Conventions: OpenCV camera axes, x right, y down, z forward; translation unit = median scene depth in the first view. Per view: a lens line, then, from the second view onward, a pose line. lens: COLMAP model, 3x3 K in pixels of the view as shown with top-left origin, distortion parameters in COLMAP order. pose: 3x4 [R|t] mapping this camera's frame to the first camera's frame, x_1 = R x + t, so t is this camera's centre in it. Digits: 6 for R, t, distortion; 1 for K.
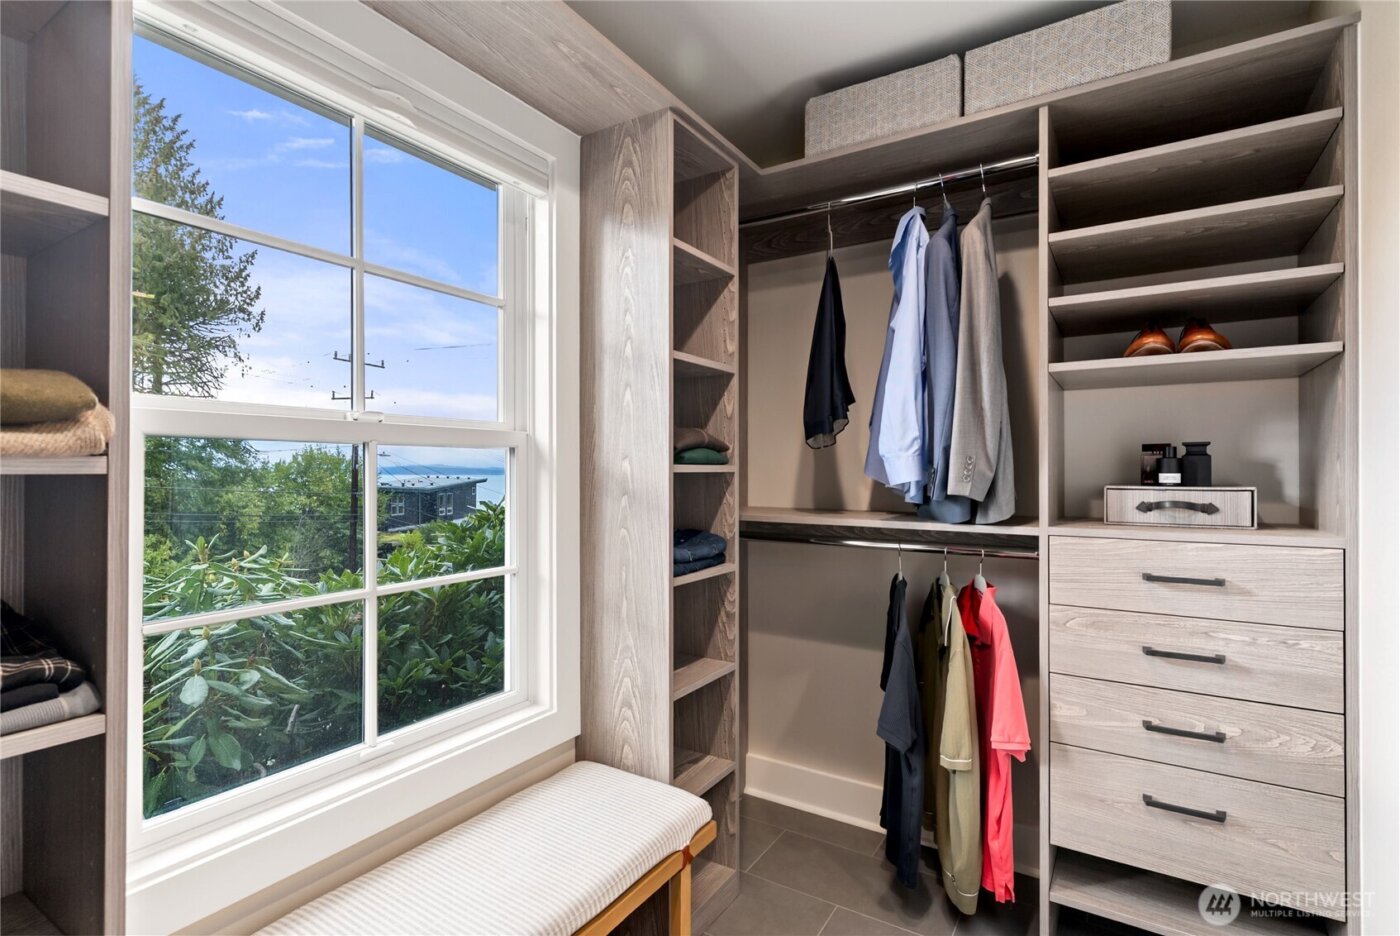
lens RADIAL K [[667.9, 0, 705.6], [0, 667.9, 461.5], [0, 0, 1]] dist [0.002437, 0.000447]
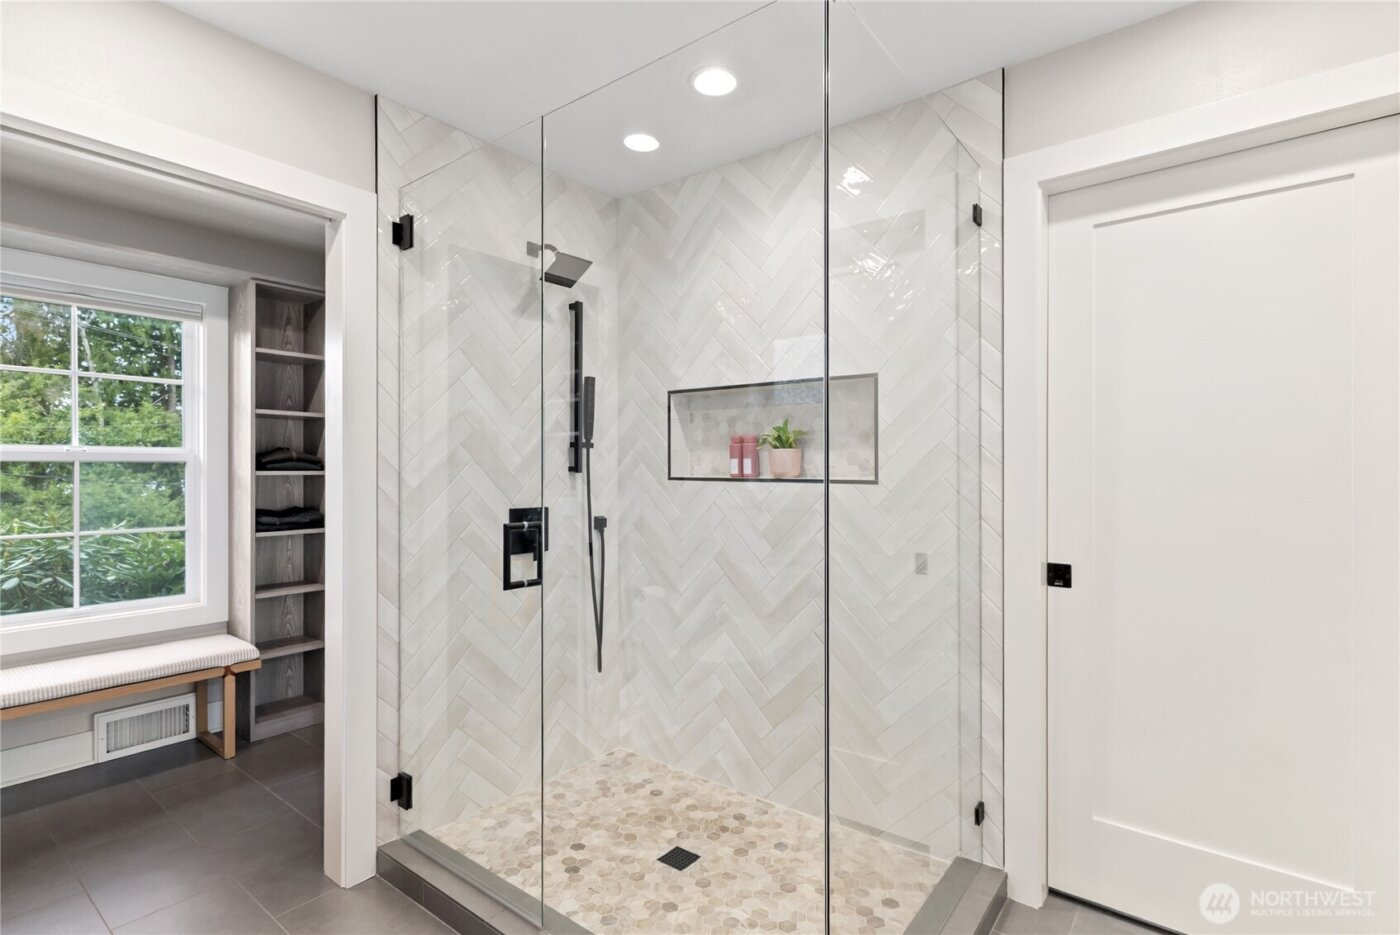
lens RADIAL K [[667.9, 0, 705.6], [0, 667.9, 461.0], [0, 0, 1]] dist [0.002437, 0.000447]
pose [[0.993771, -0.001809, -0.111430, 1.335398], [0.001705, 0.999998, -0.001029, -0.017054], [0.111432, 0.000832, 0.993772, -0.664283]]
